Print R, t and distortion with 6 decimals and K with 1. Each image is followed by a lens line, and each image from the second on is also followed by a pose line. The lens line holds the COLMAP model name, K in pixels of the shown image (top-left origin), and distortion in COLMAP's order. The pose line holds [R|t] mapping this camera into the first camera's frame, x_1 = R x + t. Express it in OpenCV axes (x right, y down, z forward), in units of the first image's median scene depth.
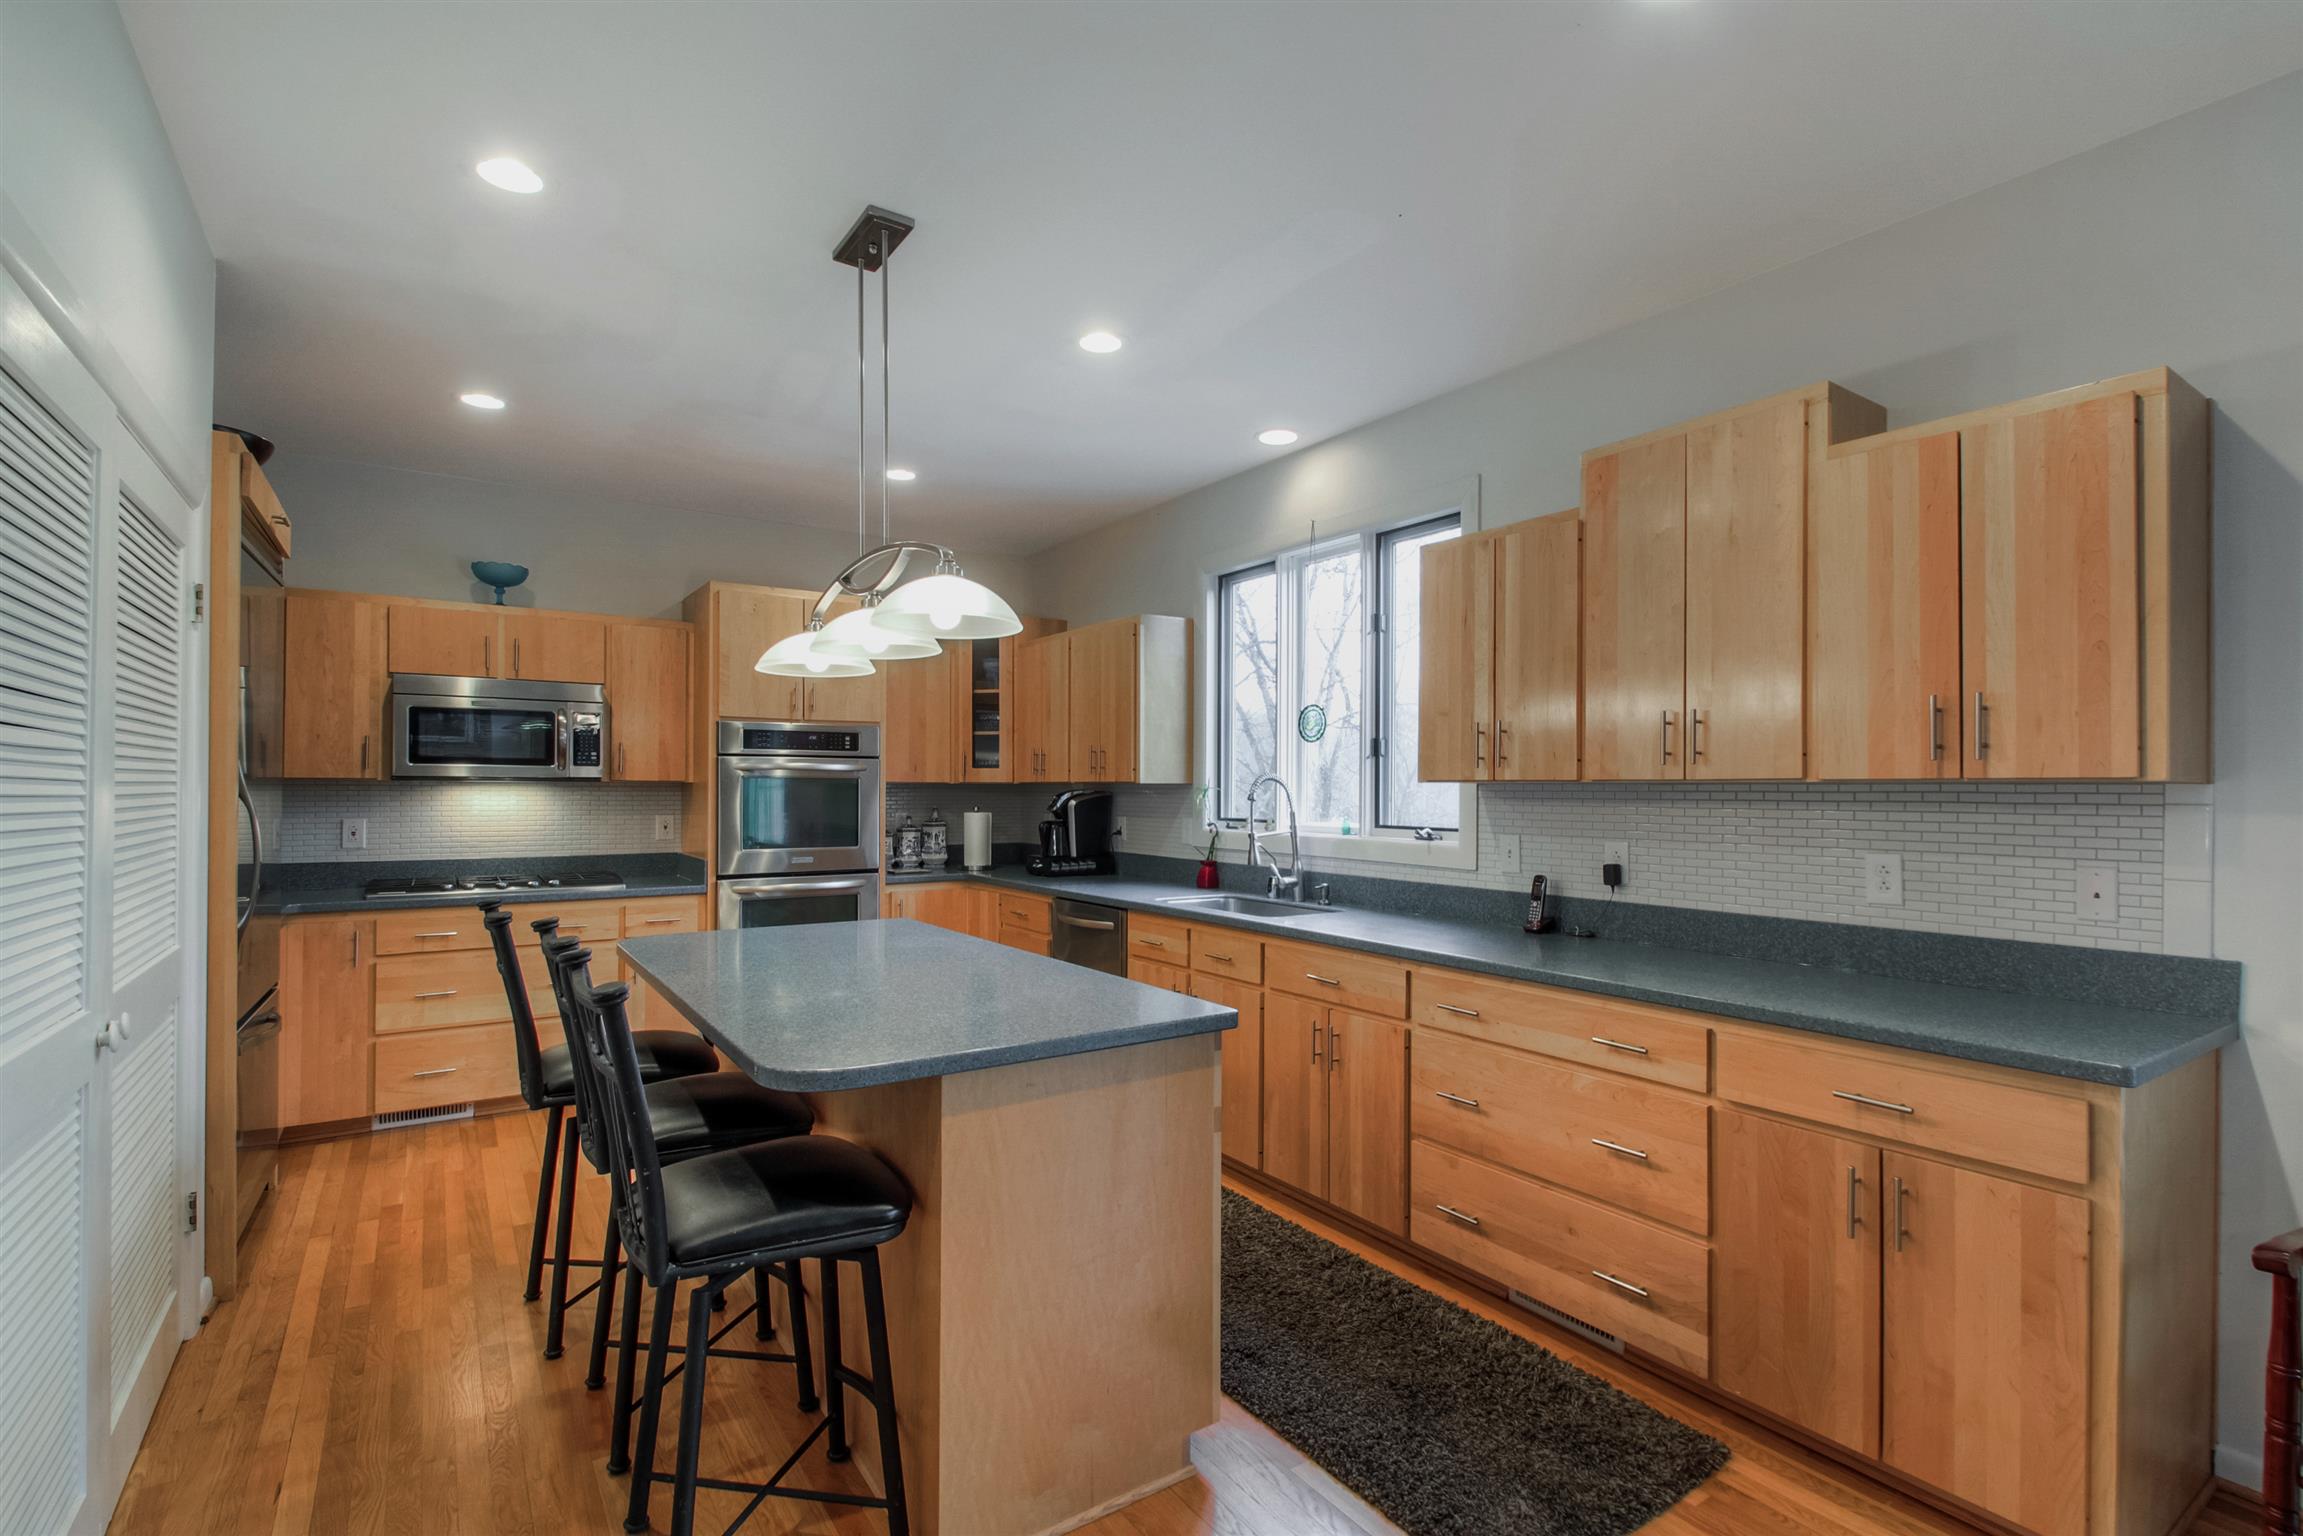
lens RADIAL K [[1072.2, 0, 1187.3], [0, 1072.2, 777.3], [0, 0, 1]] dist [0.000571, -0.001551]
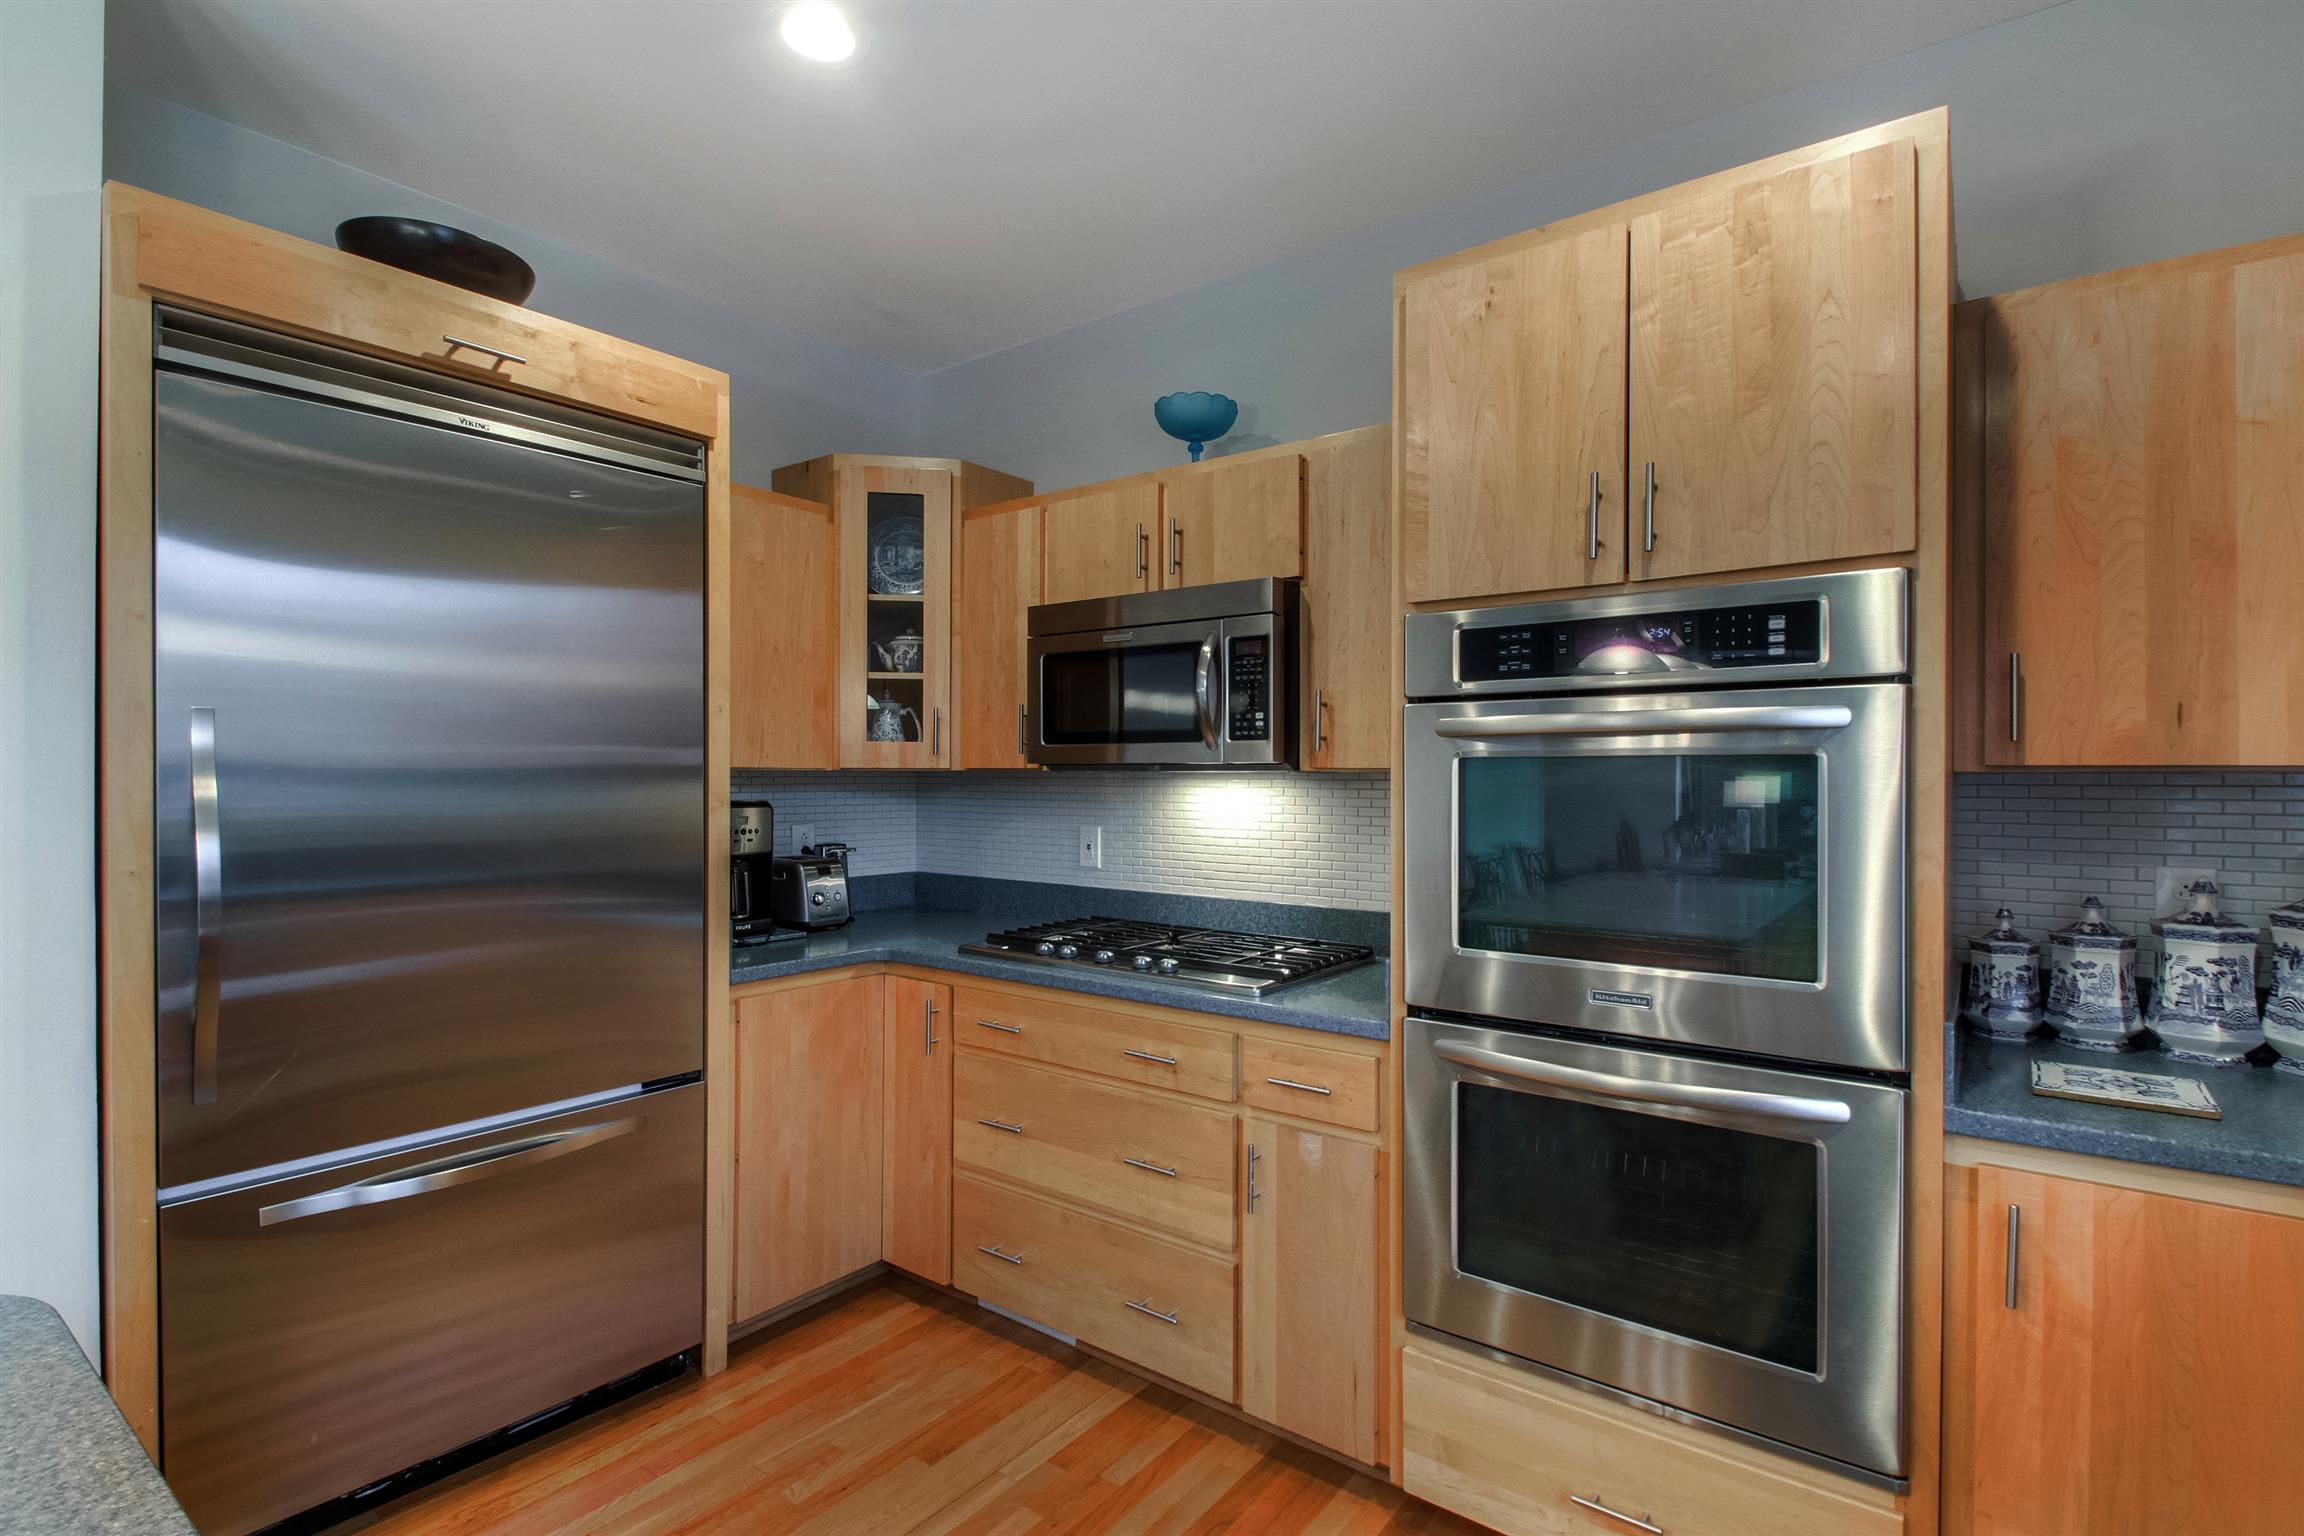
lens RADIAL K [[1072.6, 0, 1187.8], [0, 1072.6, 777.3], [0, 0, 1]] dist [0.000571, -0.001551]
pose [[0.321782, -0.002075, -0.946812, -0.092852], [0.006493, 0.999979, 0.000016, 0.006887], [0.946792, -0.006153, 0.321789, 0.829775]]
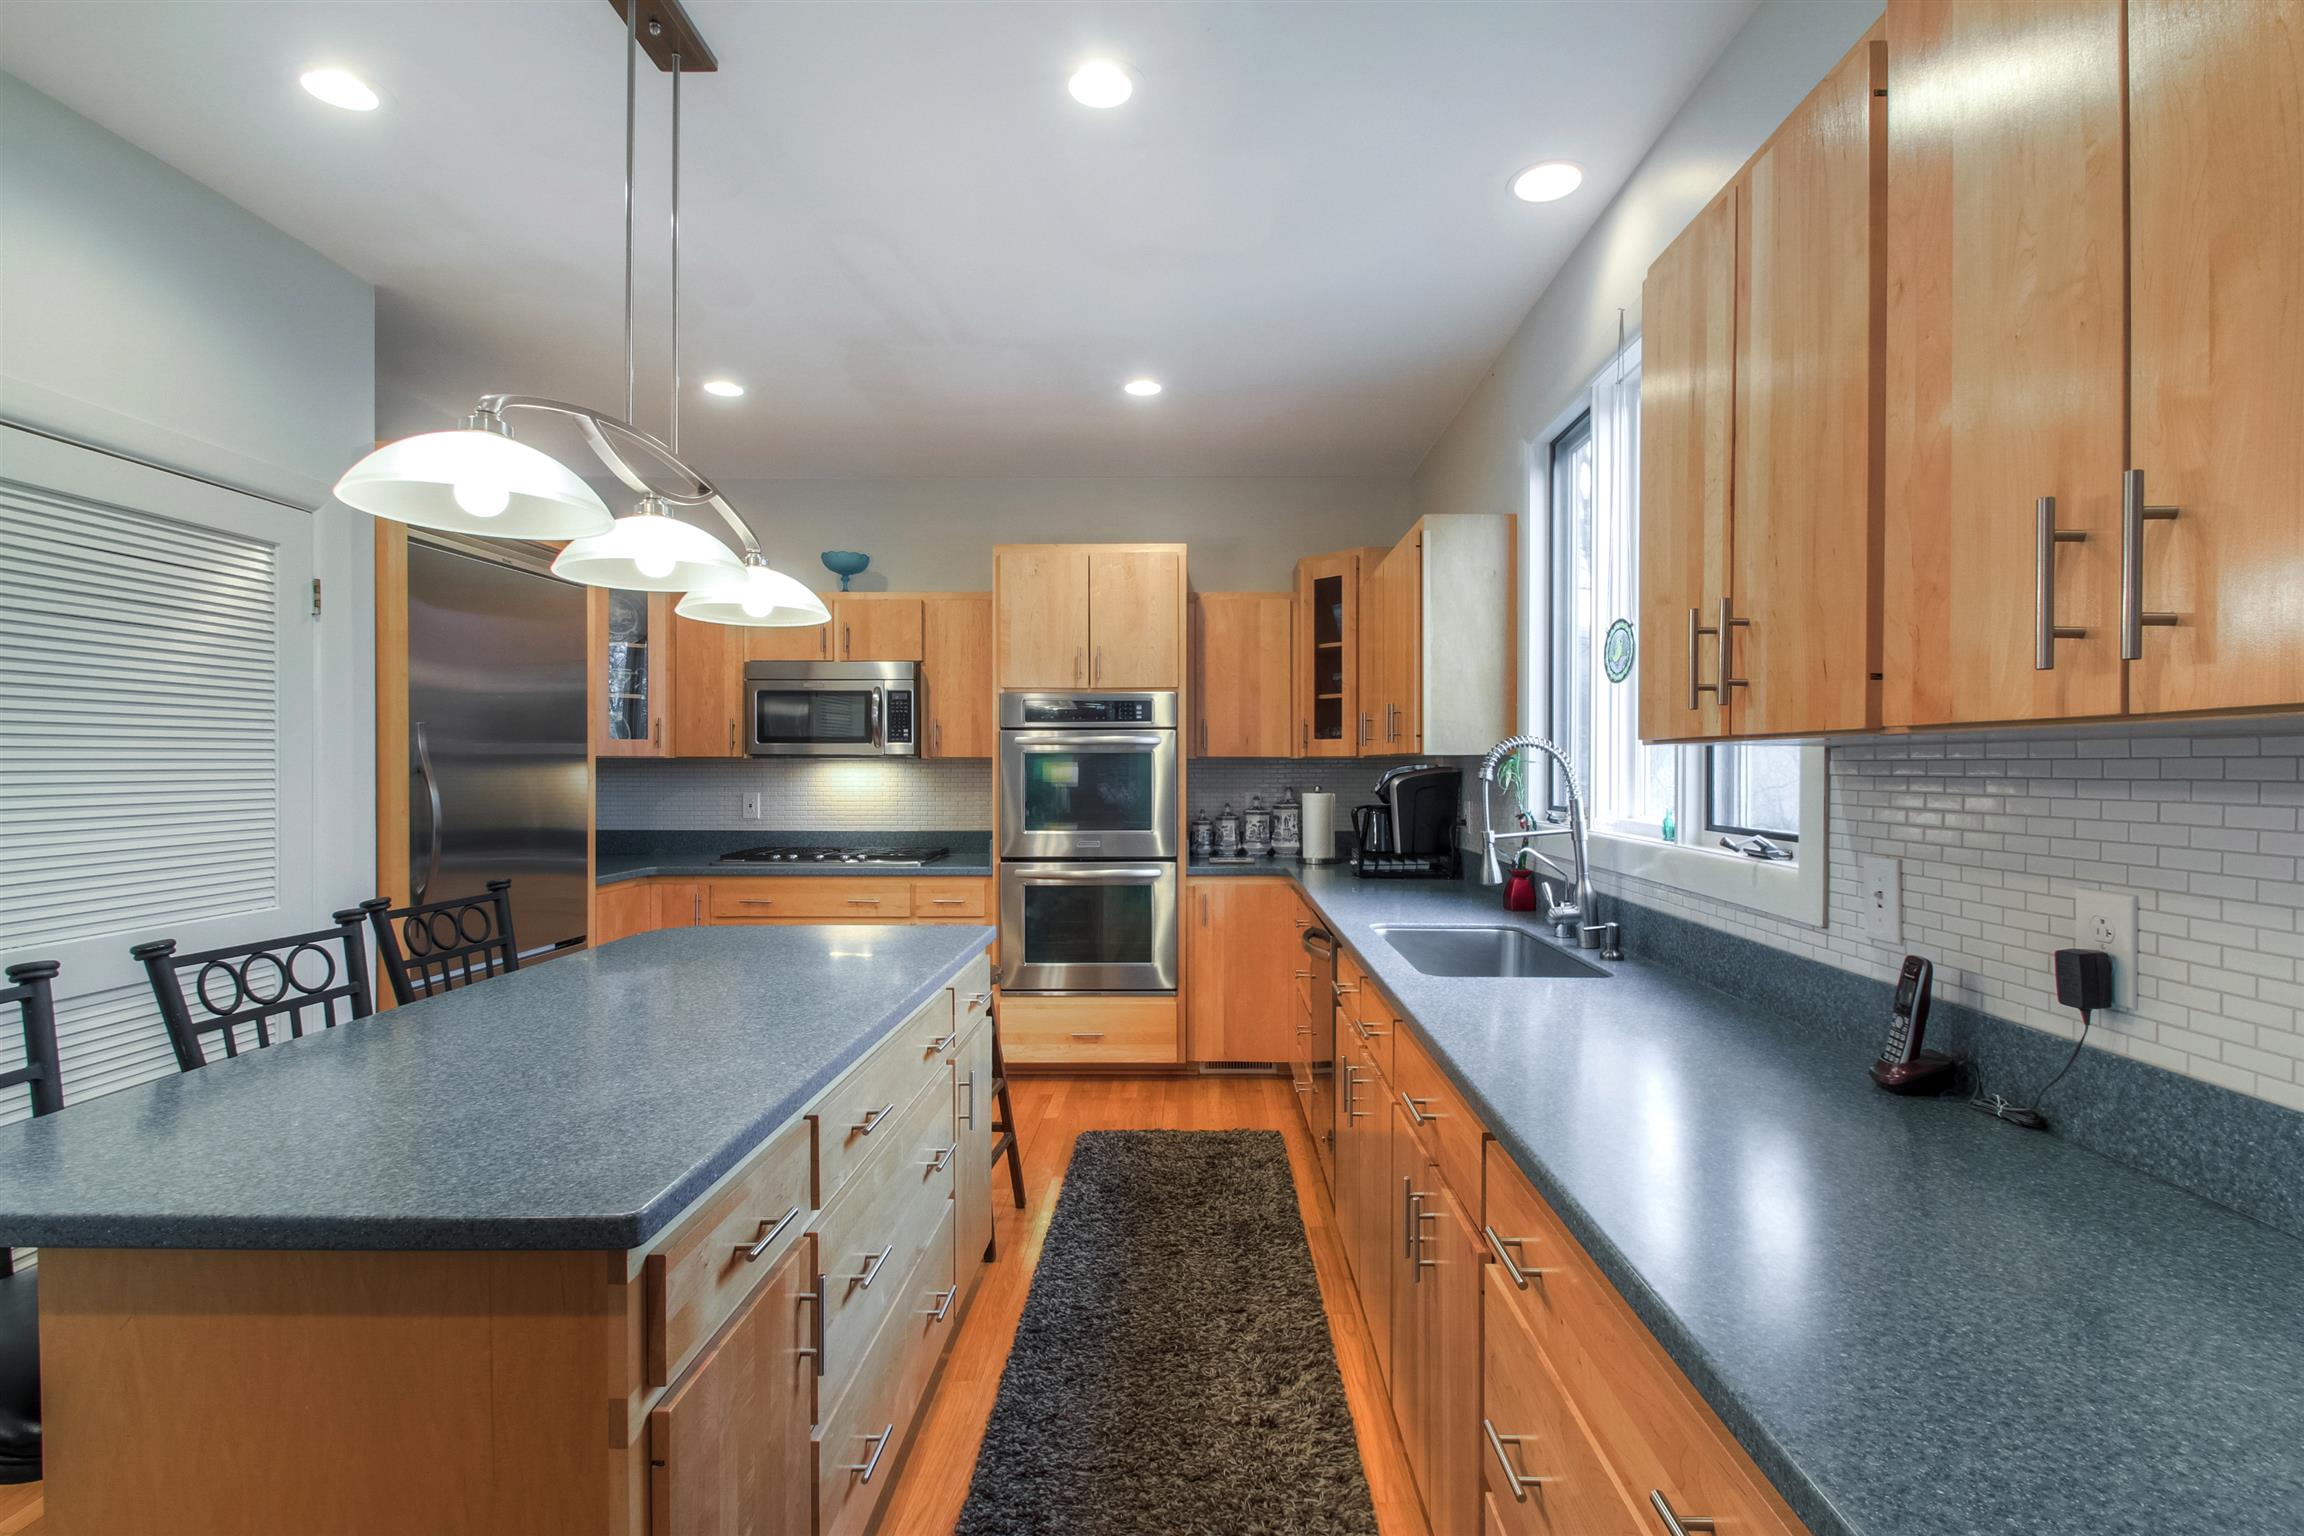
lens RADIAL K [[1065.8, 0, 1185.3], [0, 1065.8, 767.4], [0, 0, 1]] dist [0.030804, -0.000287]
pose [[0.815976, -0.002256, -0.578081, 0.245205], [0.007884, 0.999943, 0.007226, 0.007487], [0.578032, -0.010454, 0.815947, 0.342656]]
